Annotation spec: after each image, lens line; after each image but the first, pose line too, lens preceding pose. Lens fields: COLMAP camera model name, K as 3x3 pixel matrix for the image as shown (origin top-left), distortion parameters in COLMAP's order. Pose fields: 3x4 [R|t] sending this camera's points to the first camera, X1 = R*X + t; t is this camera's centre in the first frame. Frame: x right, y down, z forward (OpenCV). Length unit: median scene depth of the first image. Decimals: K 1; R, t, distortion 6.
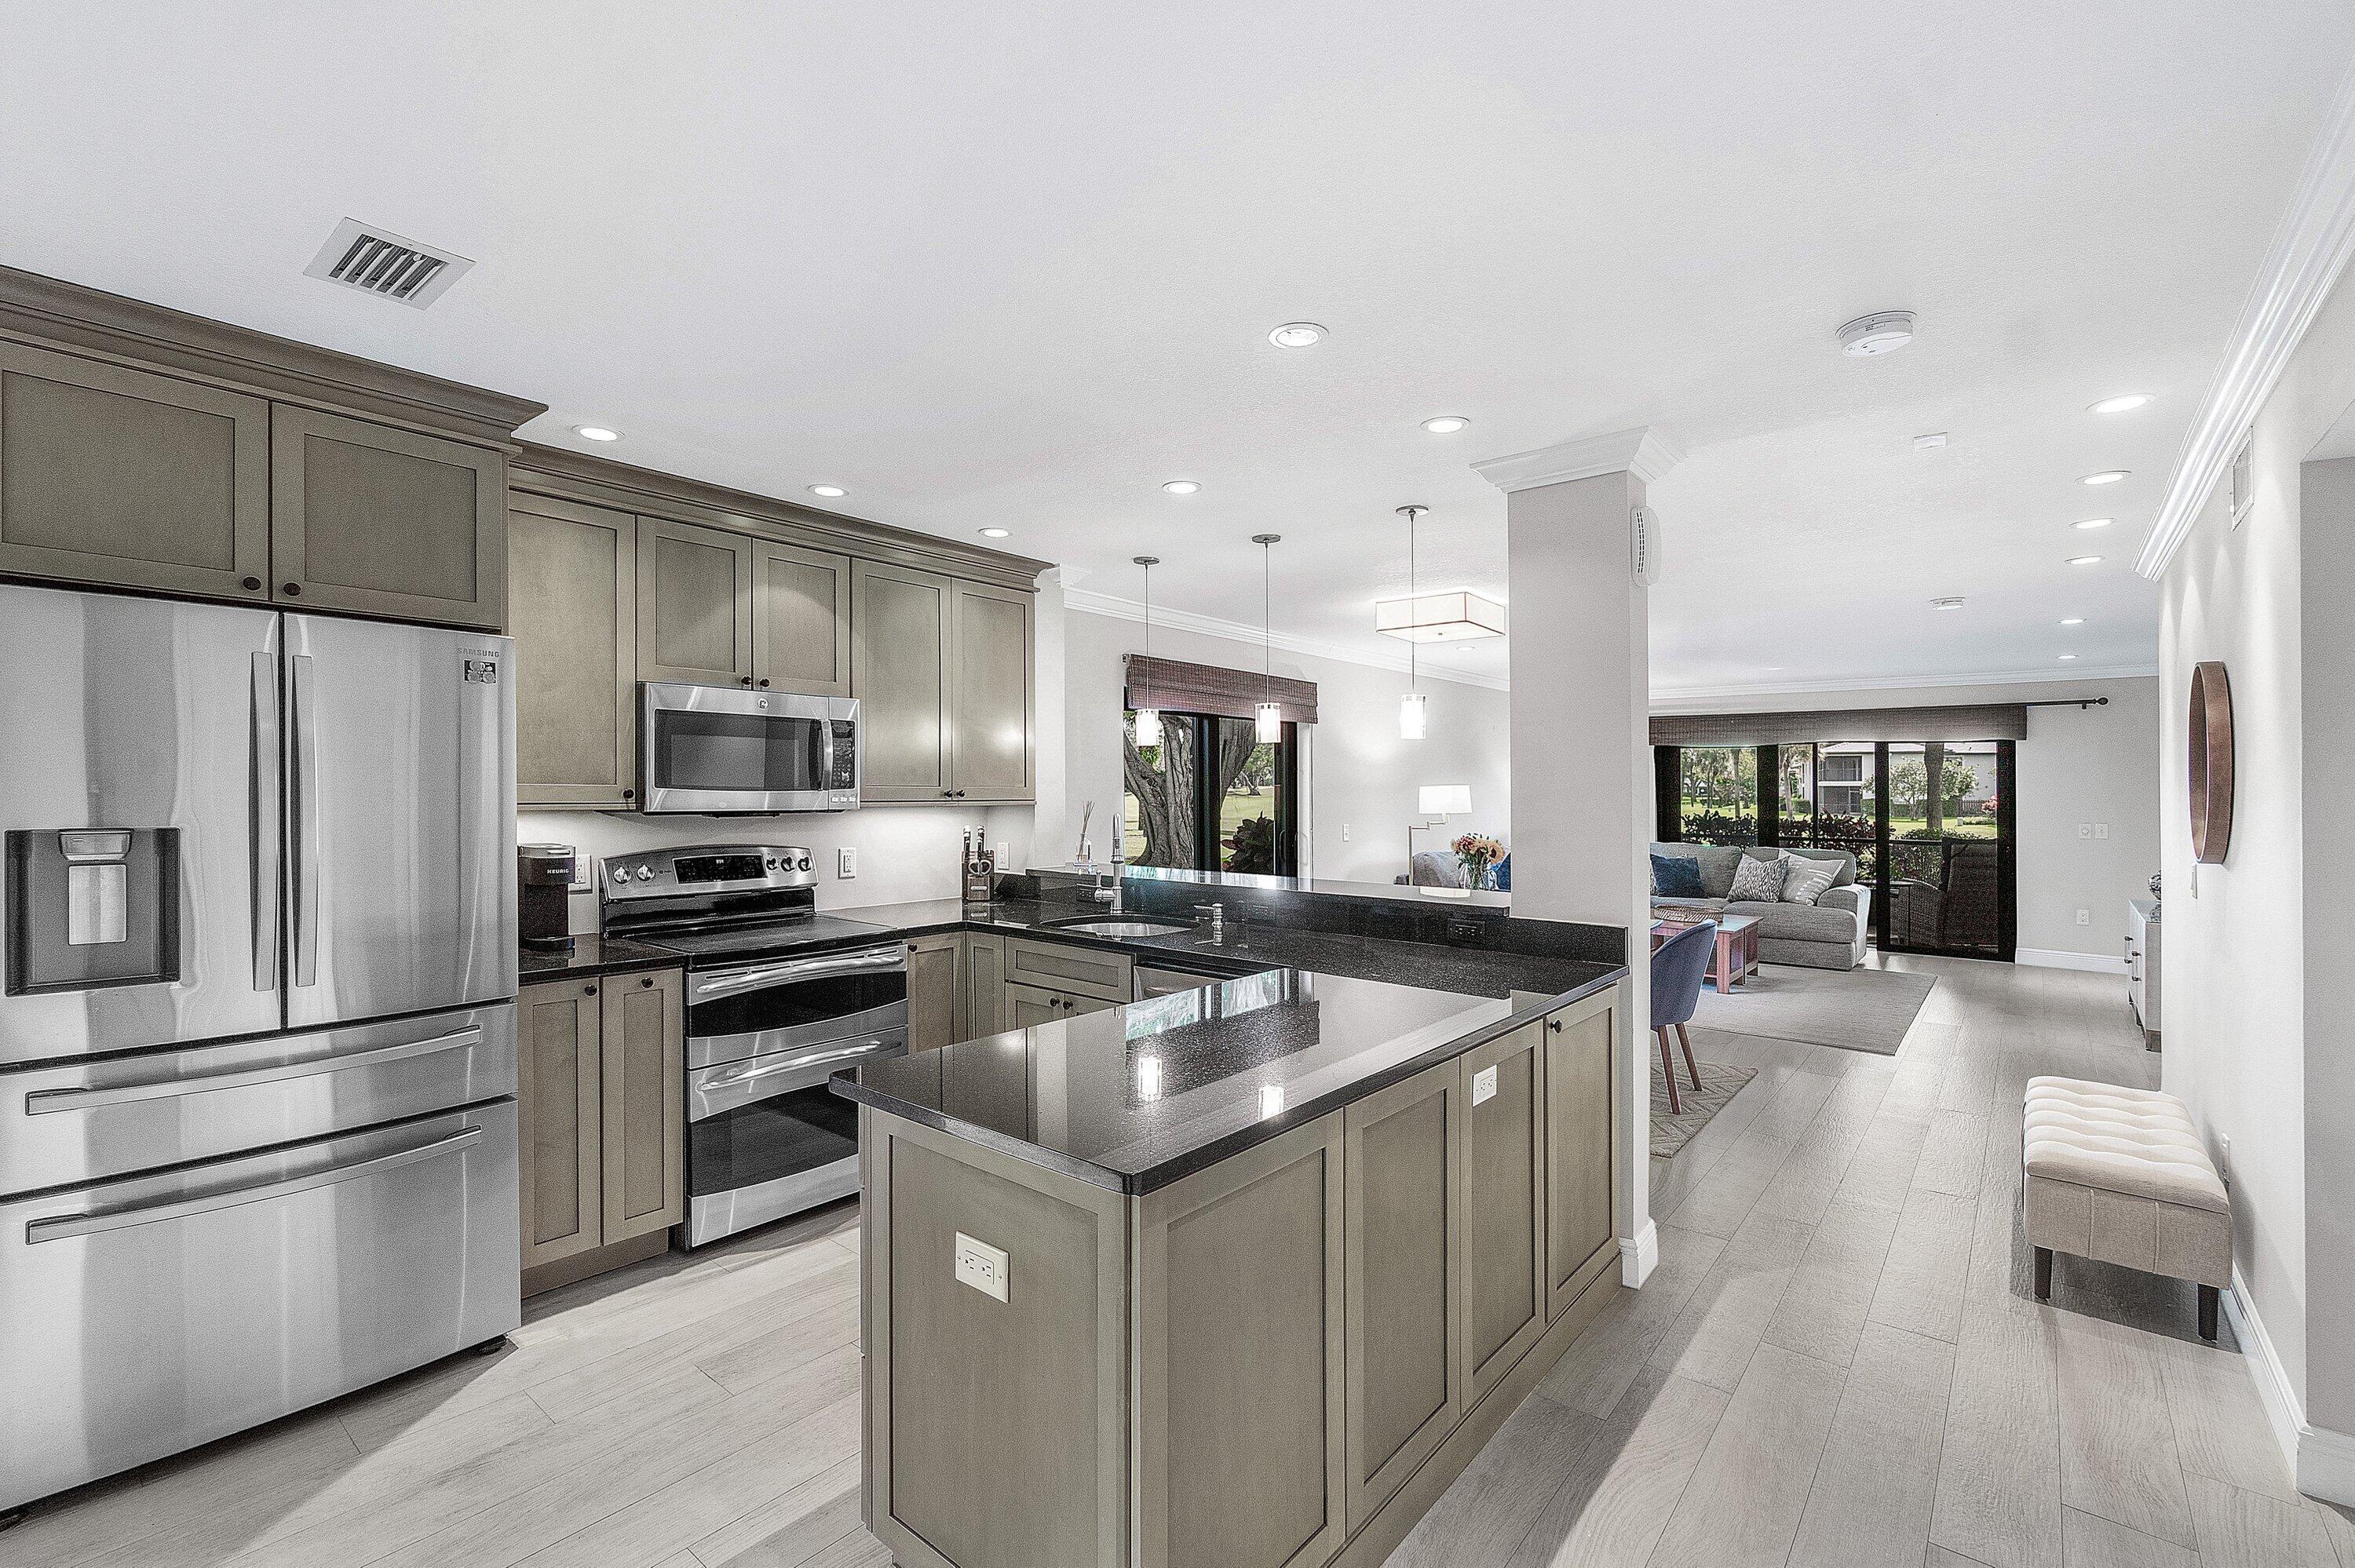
lens RADIAL K [[1024.7, 0, 1175.5], [0, 1024.7, 774.3], [0, 0, 1]] dist [-0.000340, 0.000076]
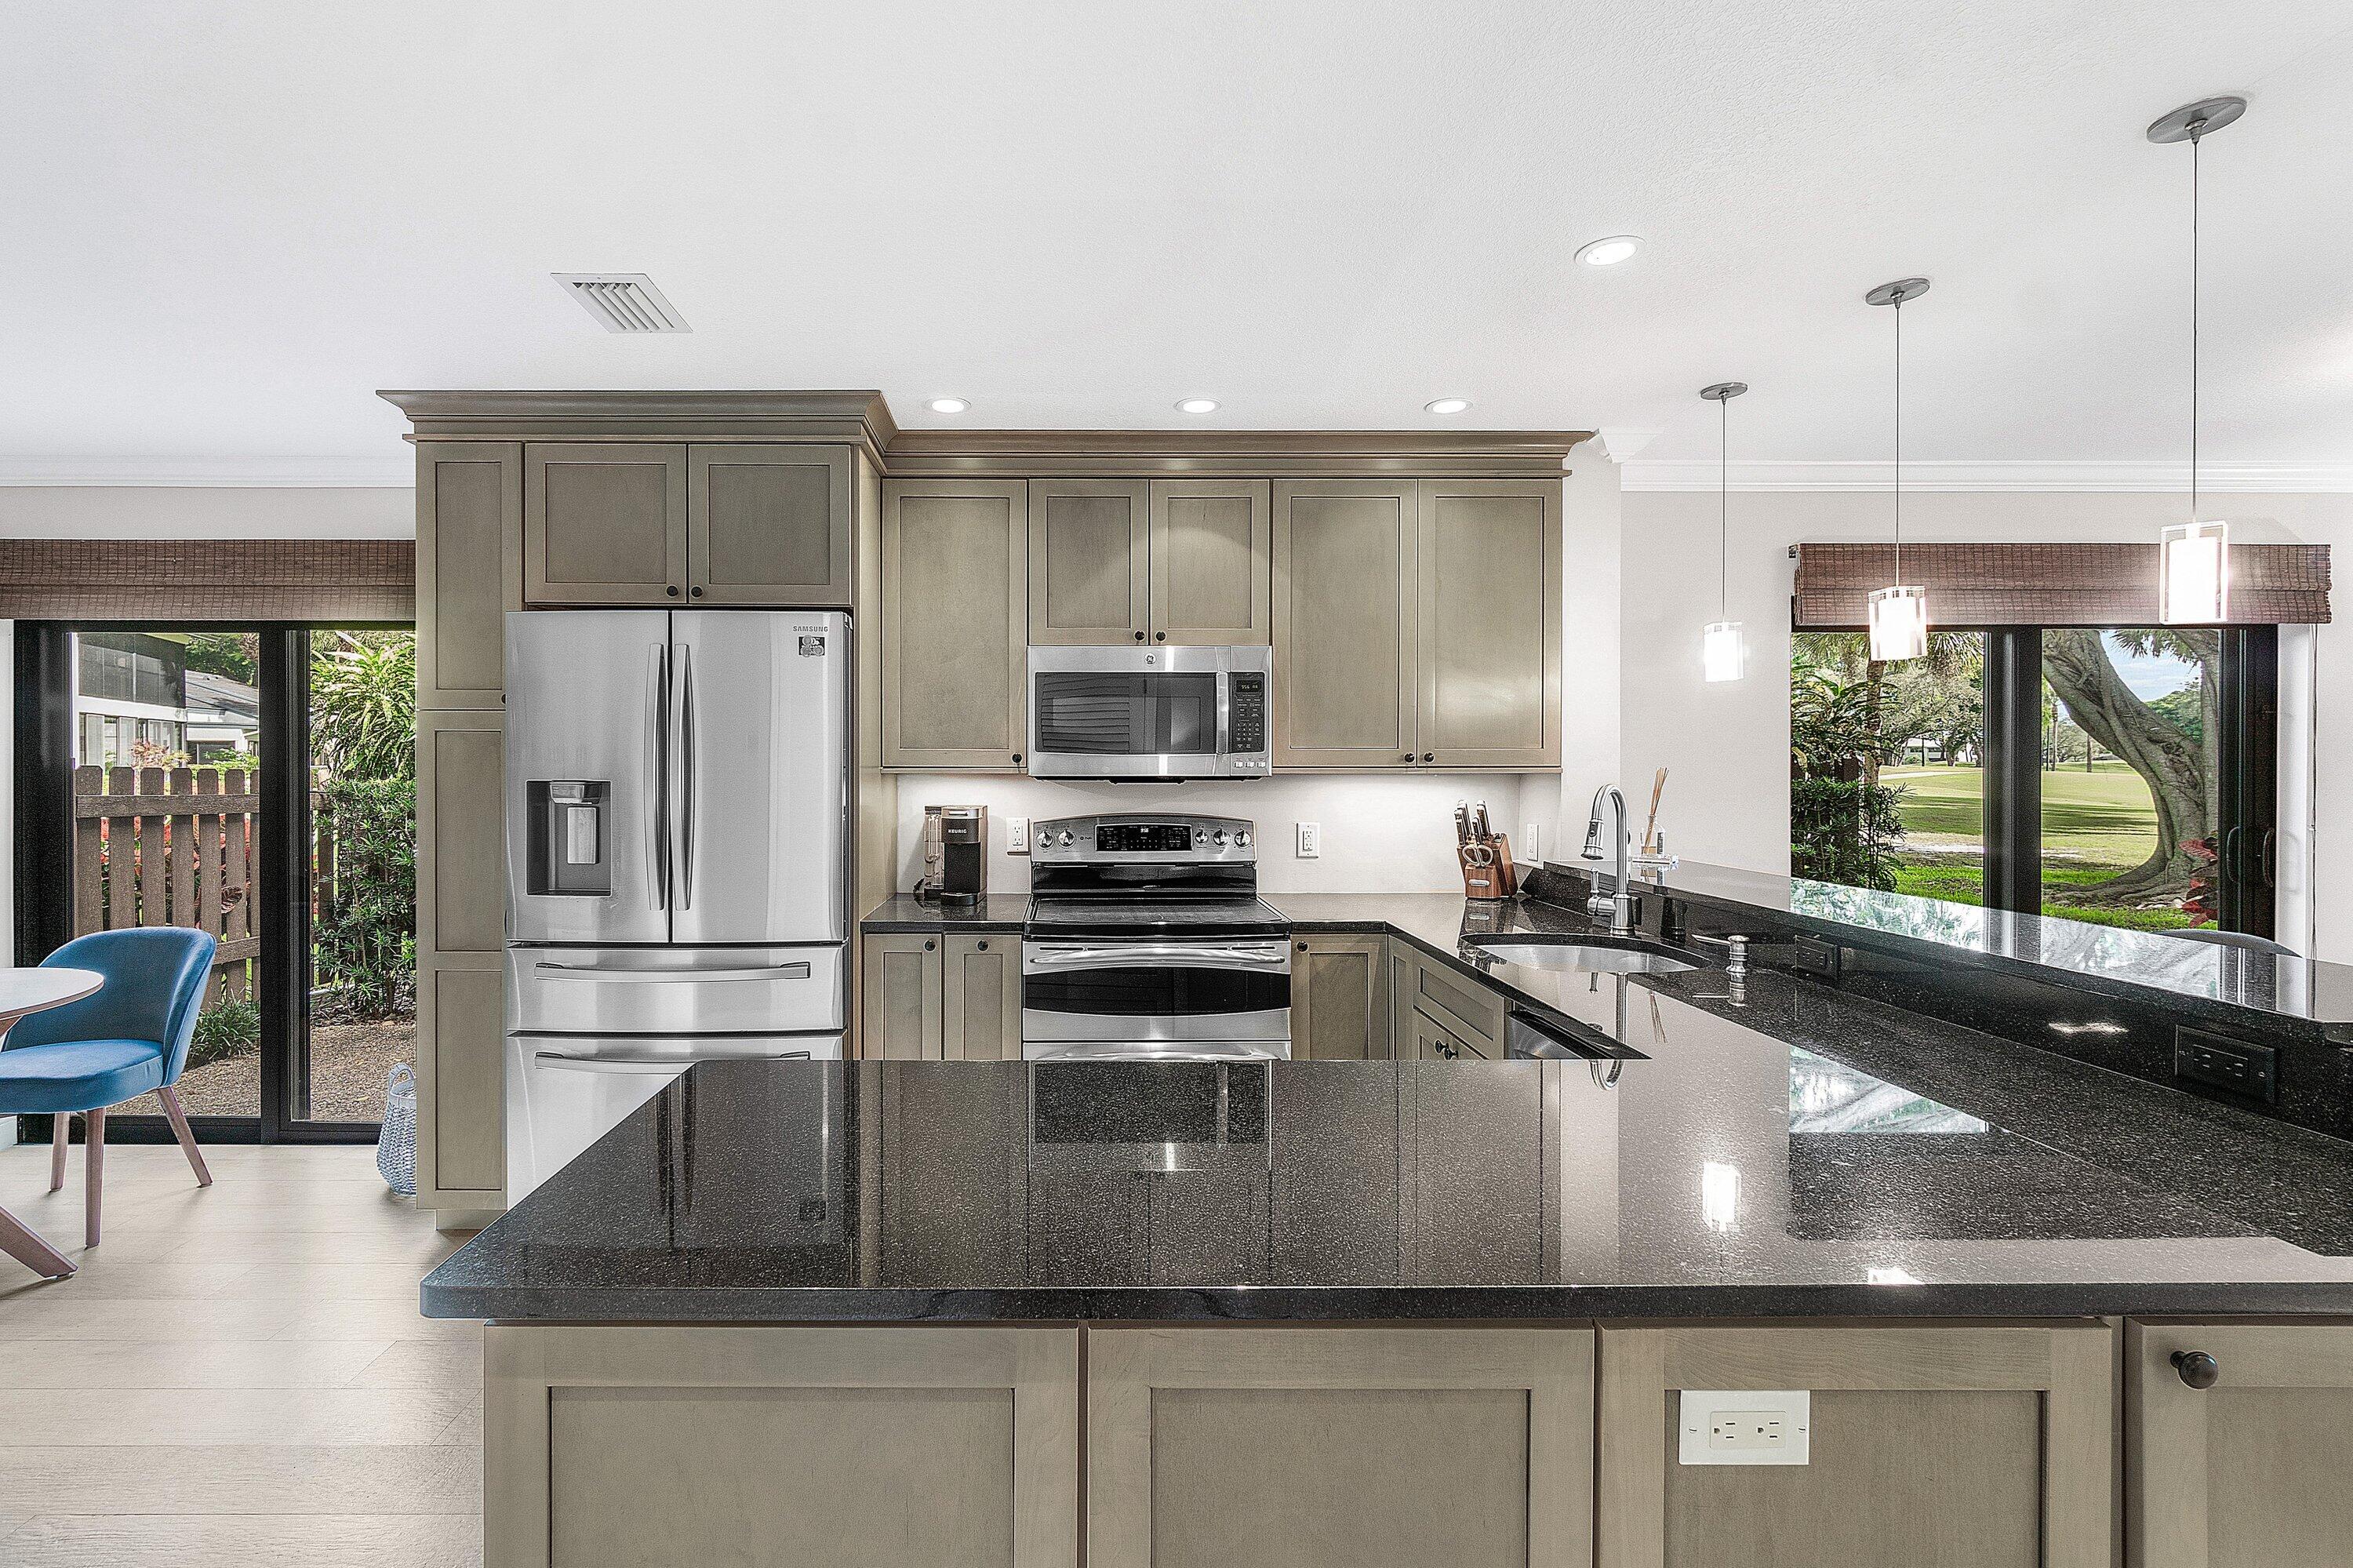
lens RADIAL K [[1078.4, 0, 1065.9], [0, 1078.4, 772.8], [0, 0, 1]] dist [0.002551, 0.000204]
pose [[0.650560, 0.000638, -0.759455, 0.258041], [0.015274, 0.999786, 0.013924, 0.016663], [0.759301, -0.020658, 0.650411, 0.293429]]
